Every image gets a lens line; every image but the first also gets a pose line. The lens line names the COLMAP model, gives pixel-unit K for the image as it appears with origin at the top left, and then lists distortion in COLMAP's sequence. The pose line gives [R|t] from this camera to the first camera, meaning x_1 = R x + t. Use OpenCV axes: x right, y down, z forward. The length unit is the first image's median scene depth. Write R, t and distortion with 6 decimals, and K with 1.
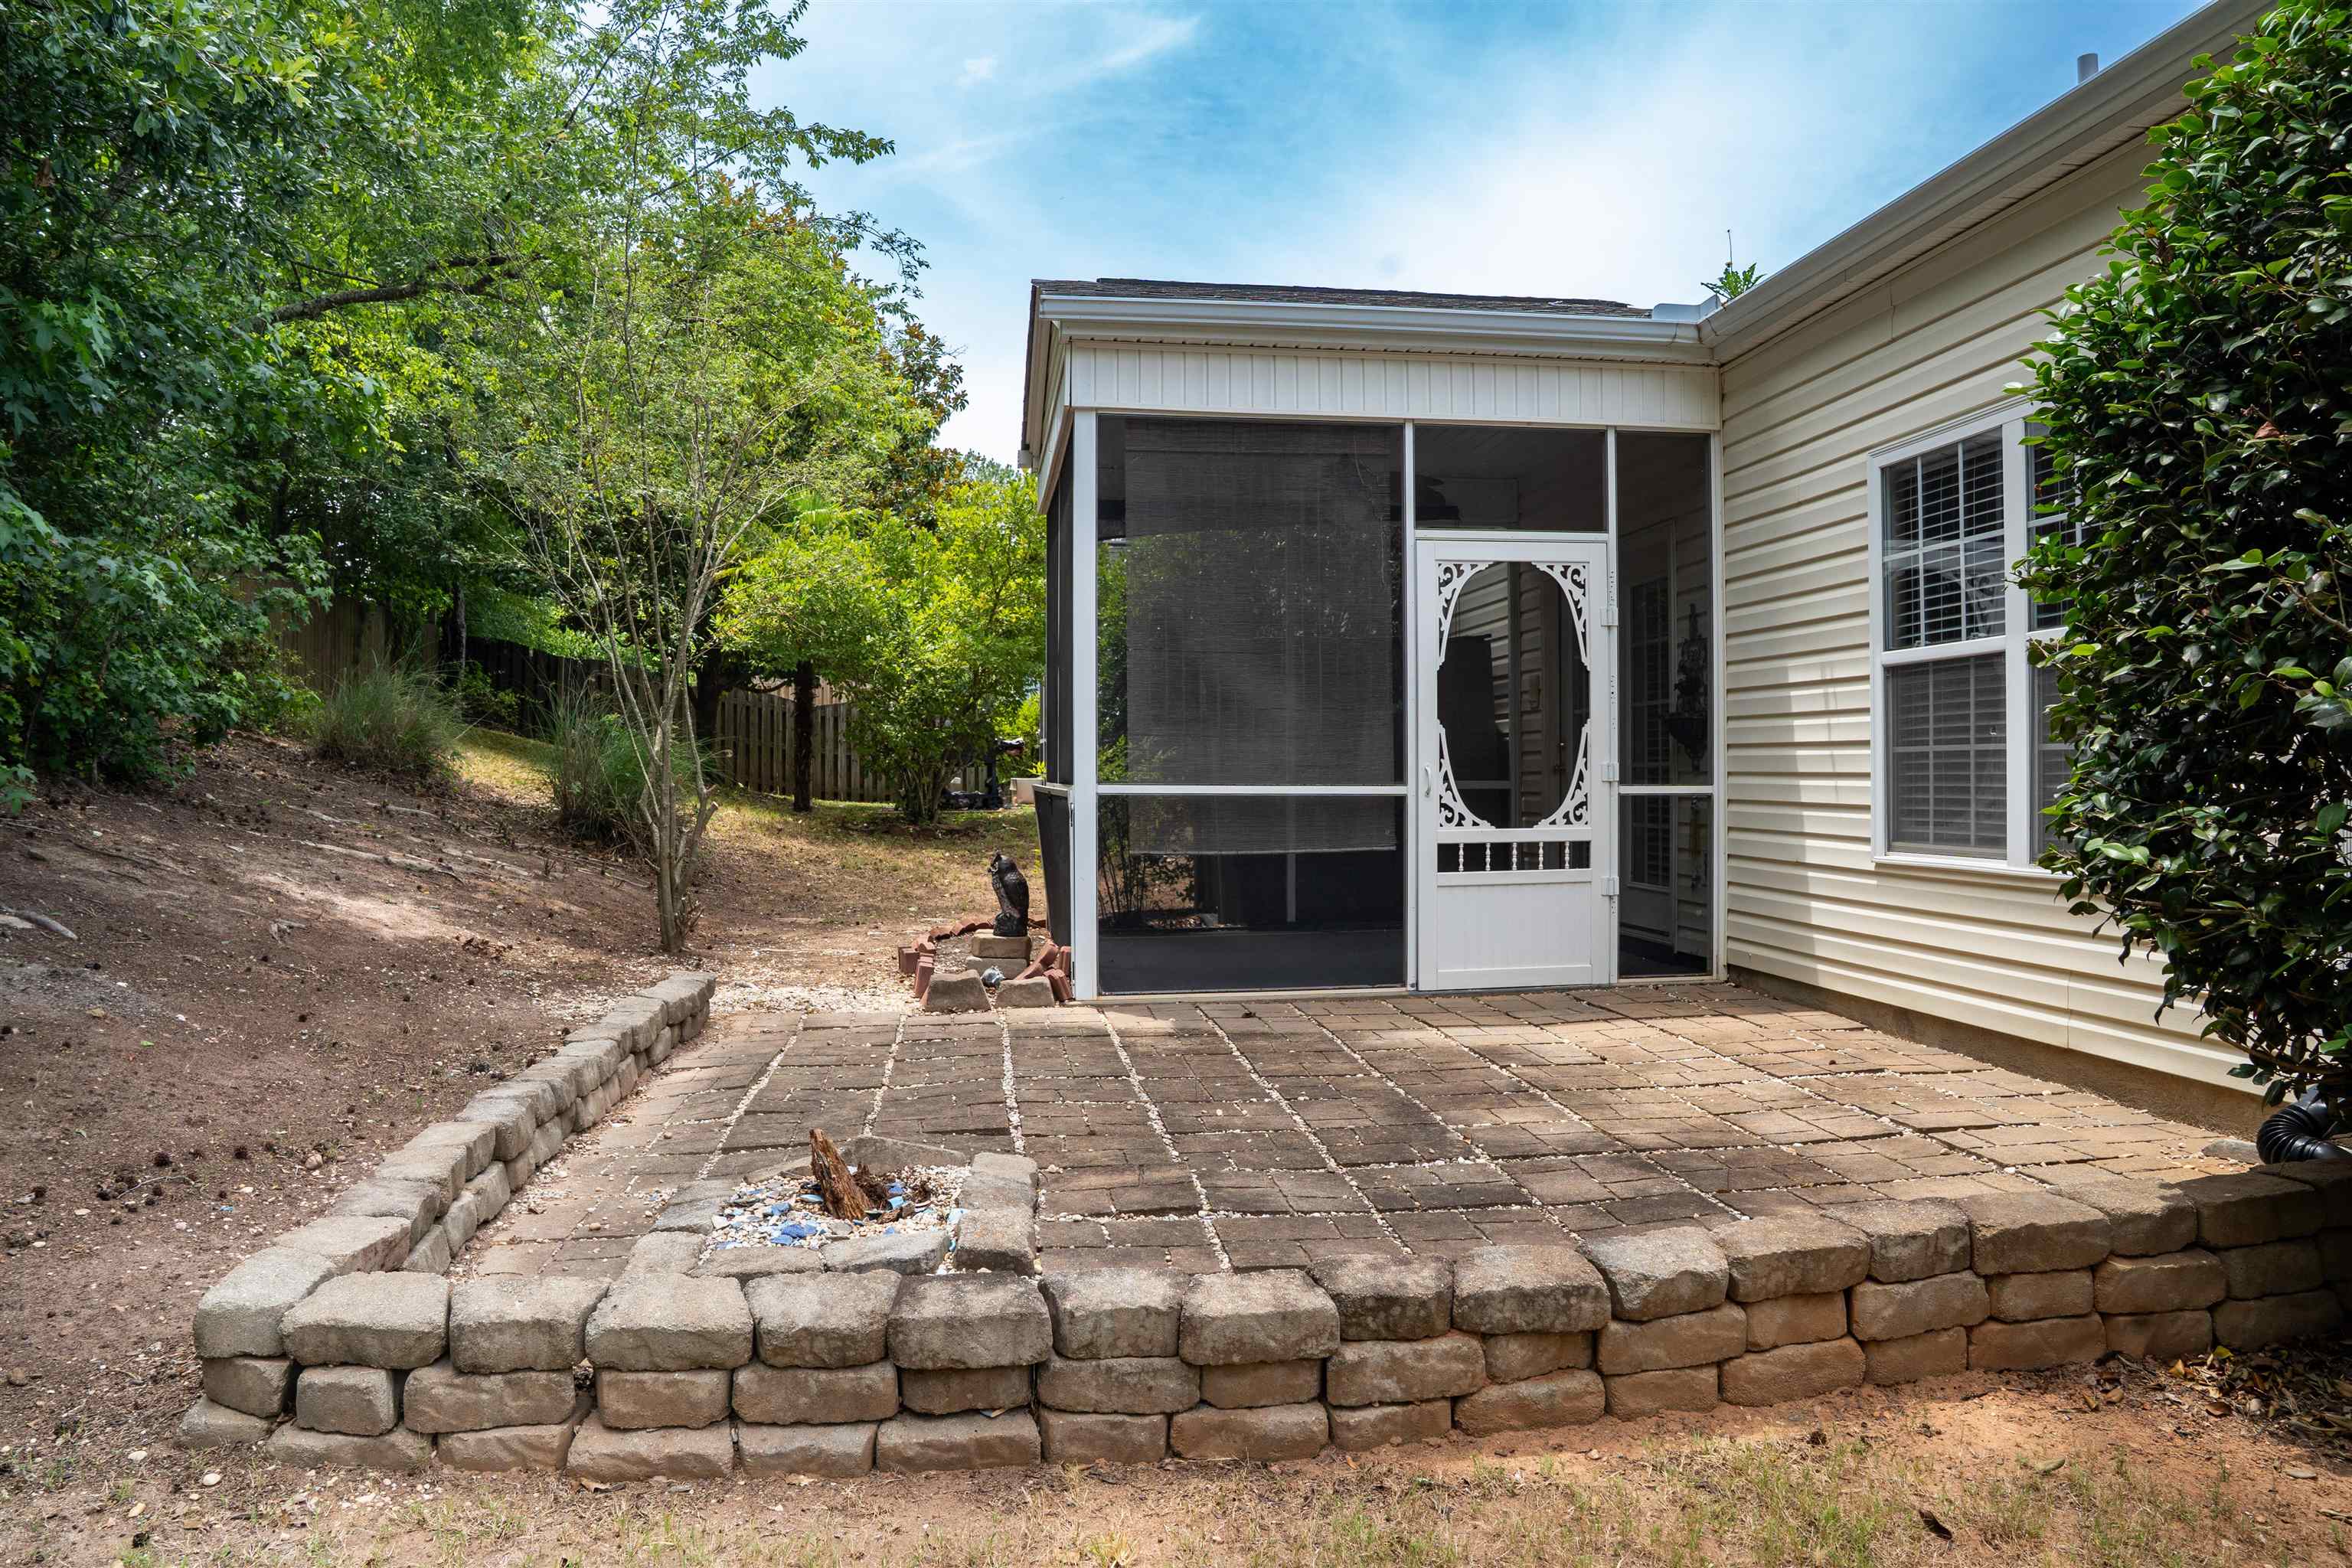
lens RADIAL K [[1639.5, 0, 1190.1], [0, 1639.5, 754.8], [0, 0, 1]] dist [-0.115471, 0.064481]
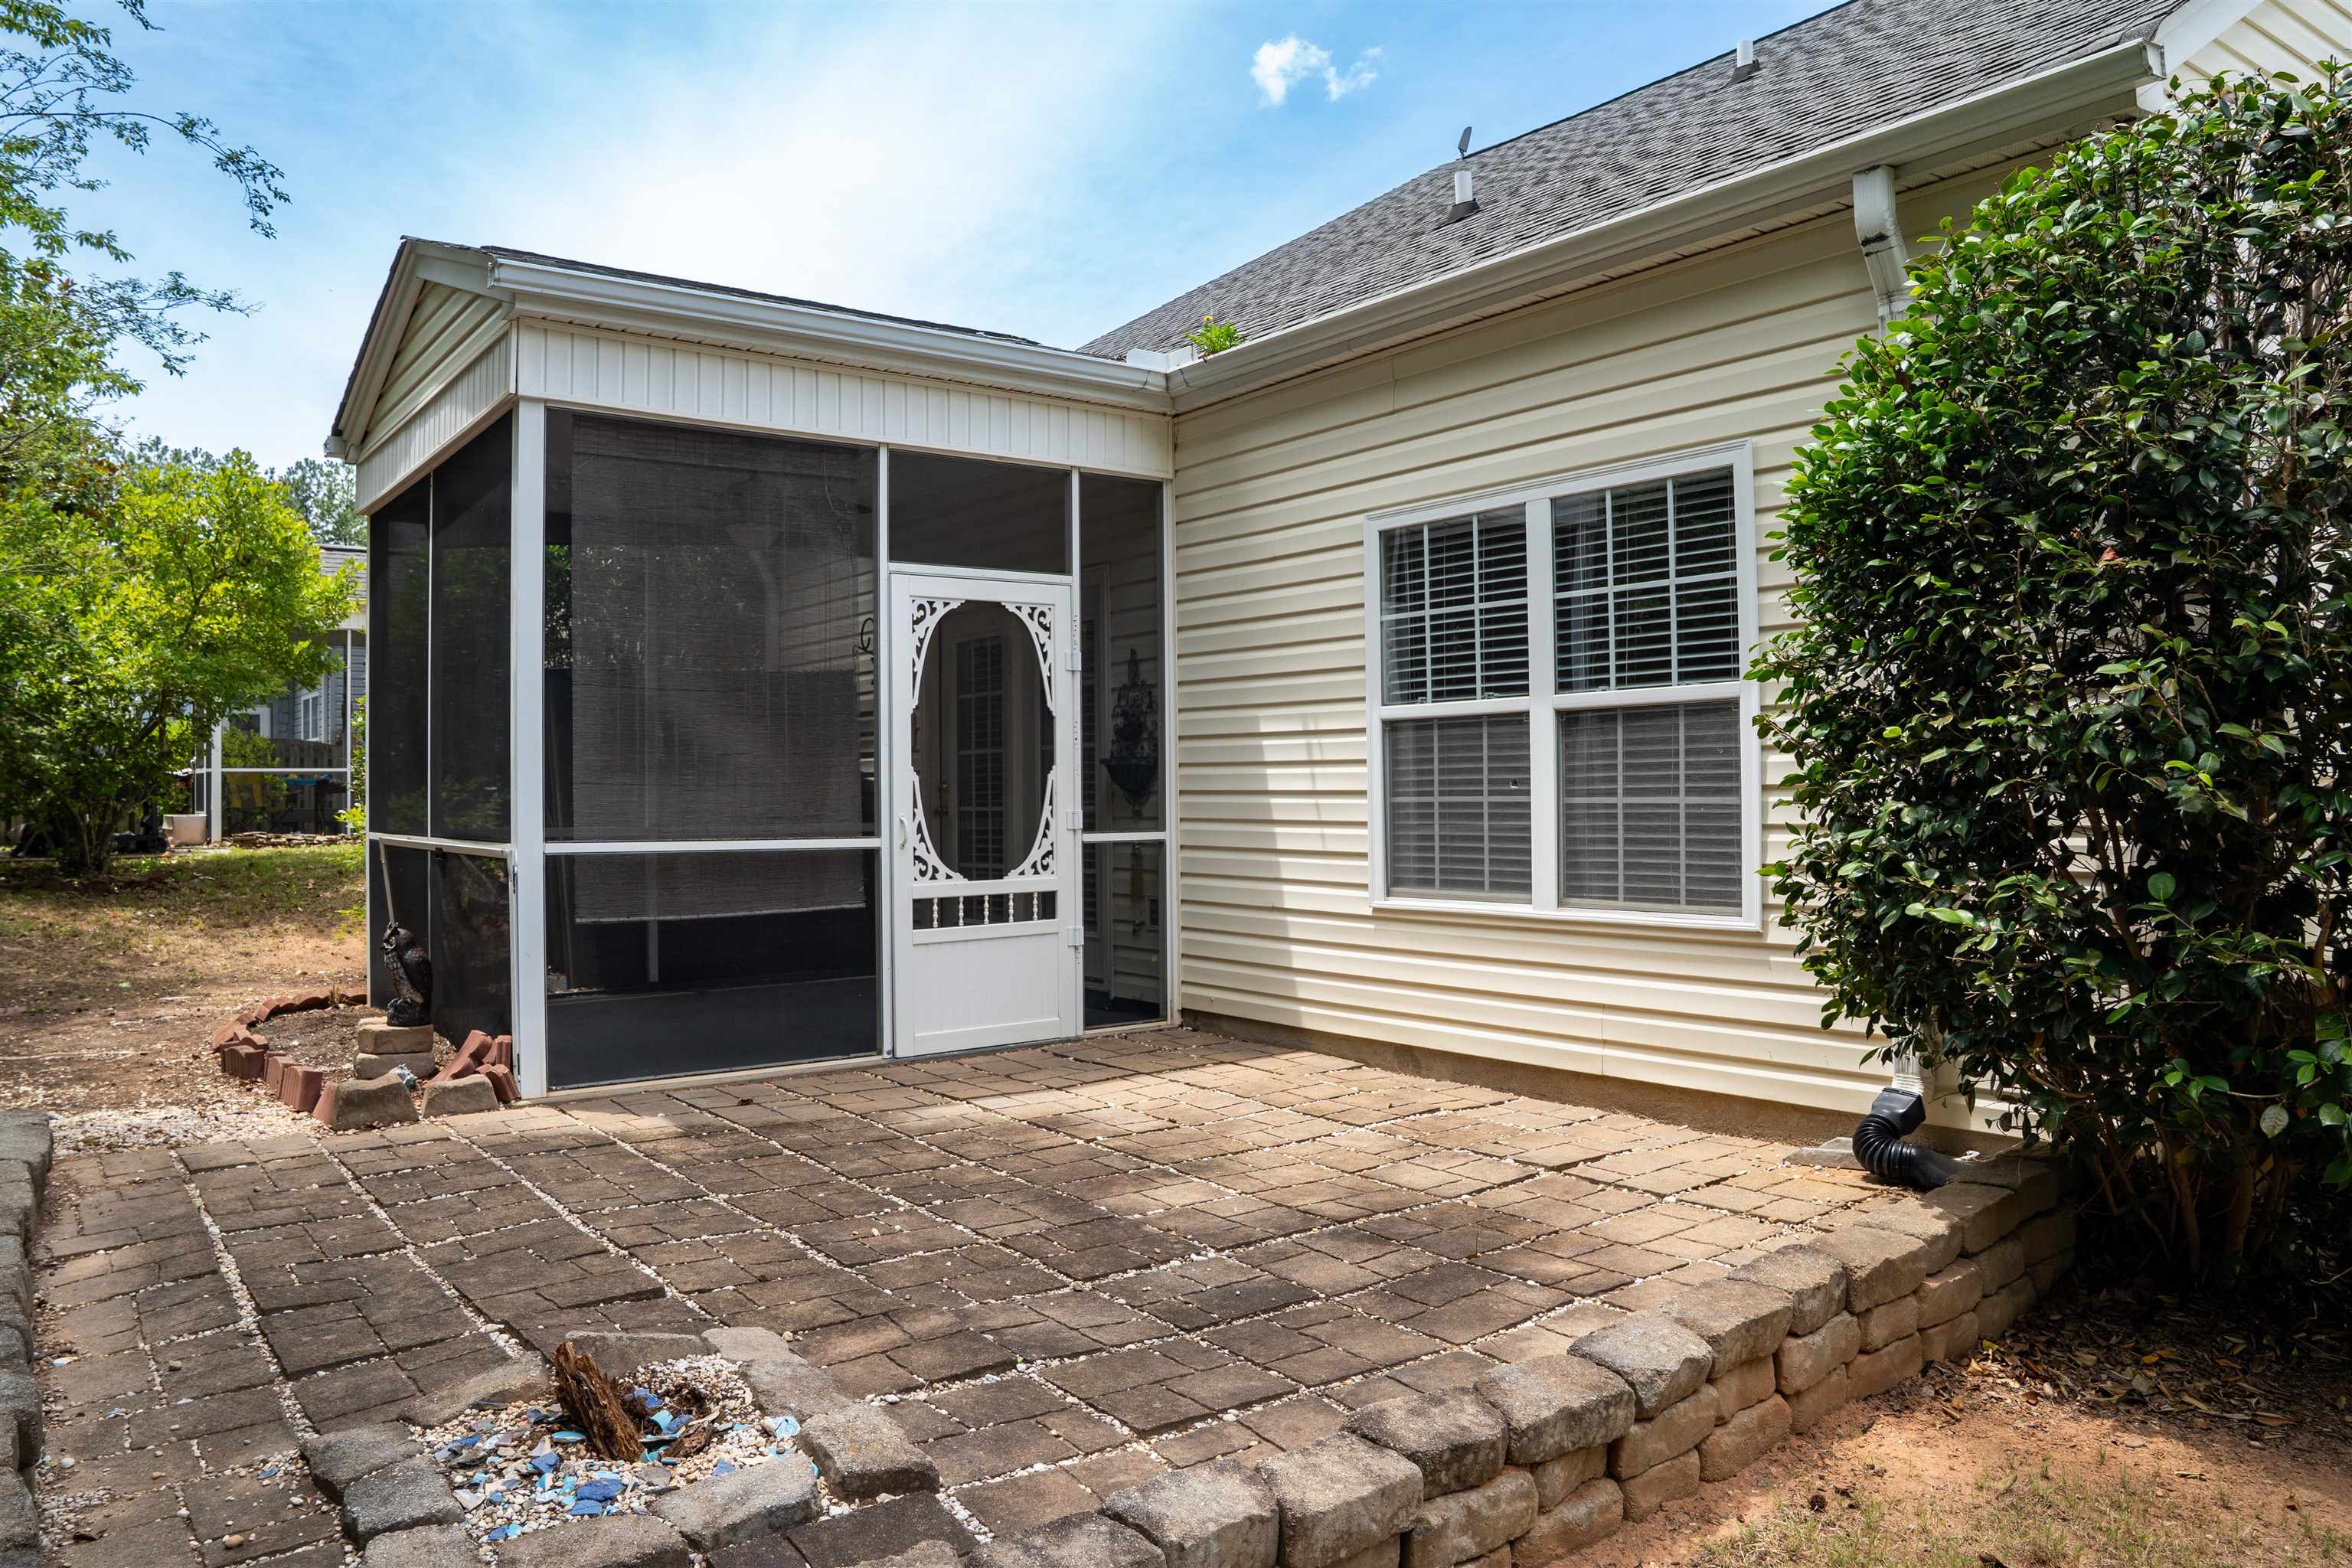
lens RADIAL K [[1639.5, 0, 1193.4], [0, 1639.5, 765.3], [0, 0, 1]] dist [-0.115471, 0.064481]
pose [[0.873669, 0.003251, 0.486509, -0.195818], [0.001451, 0.999956, -0.009288, -0.015799], [-0.486518, 0.008821, 0.873626, 0.126779]]
